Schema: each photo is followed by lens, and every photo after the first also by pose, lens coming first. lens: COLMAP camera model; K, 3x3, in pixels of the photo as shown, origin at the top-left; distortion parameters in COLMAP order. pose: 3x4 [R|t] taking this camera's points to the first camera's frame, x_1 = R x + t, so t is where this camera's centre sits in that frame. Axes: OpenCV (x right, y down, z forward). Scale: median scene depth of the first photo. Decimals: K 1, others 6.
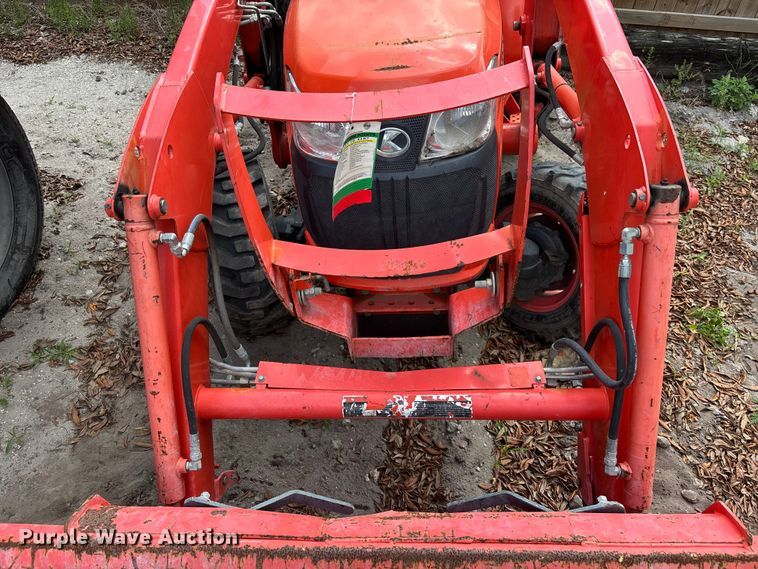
lens RADIAL K [[576.5, 0, 380.6], [0, 576.5, 280.6], [0, 0, 1]] dist [-0.004257, -0.008269]
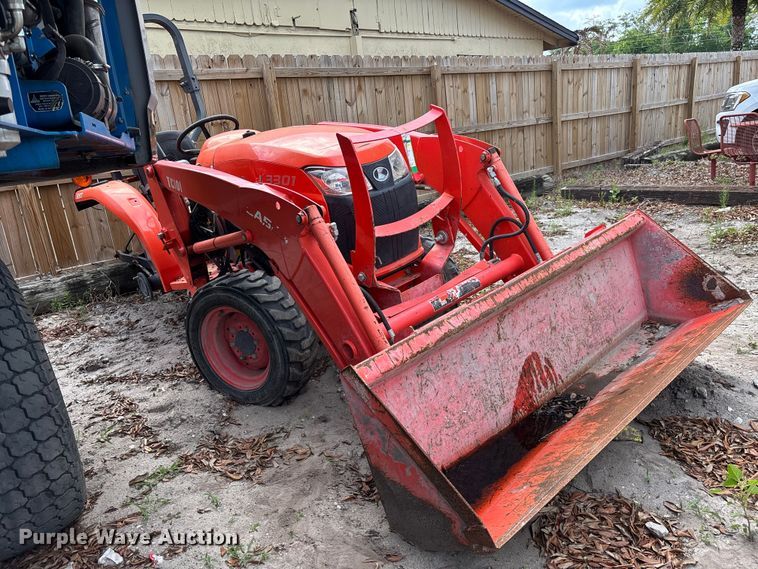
lens RADIAL K [[566.8, 0, 377.0], [0, 566.8, 285.1], [0, 0, 1]] dist [0.006919, 0.004803]
pose [[0.723933, -0.301823, 0.620342, -1.232138], [0.559761, 0.782574, -0.272479, 0.548524], [-0.403223, 0.544500, 0.735480, -0.224615]]
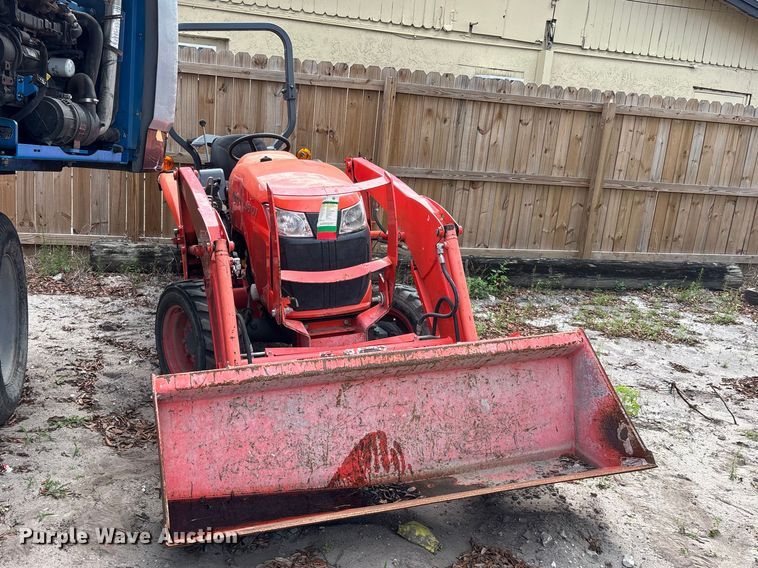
lens RADIAL K [[687.8, 0, 306.3], [0, 687.8, 283.4], [0, 0, 1]] dist [0.021499, -0.012118]
pose [[0.958594, -0.045266, 0.281156, -0.707802], [0.174117, 0.874410, -0.452869, 0.990997], [-0.225346, 0.483072, 0.846085, -0.934545]]
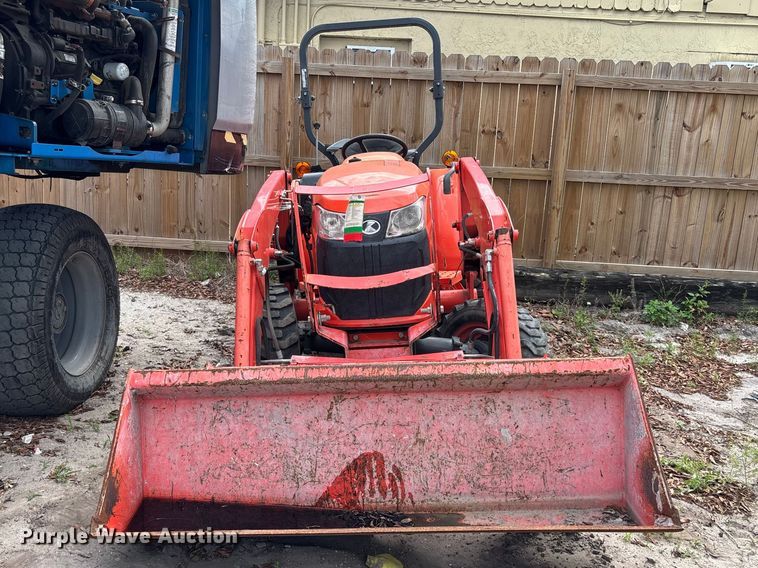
lens RADIAL K [[732.8, 0, 345.3], [0, 732.8, 294.4], [0, 0, 1]] dist [0.019827, -0.001664]
pose [[0.999780, -0.002101, -0.020859, -0.015330], [-0.008397, 0.871523, -0.490283, 1.081566], [0.019209, 0.490351, 0.871313, -0.970451]]
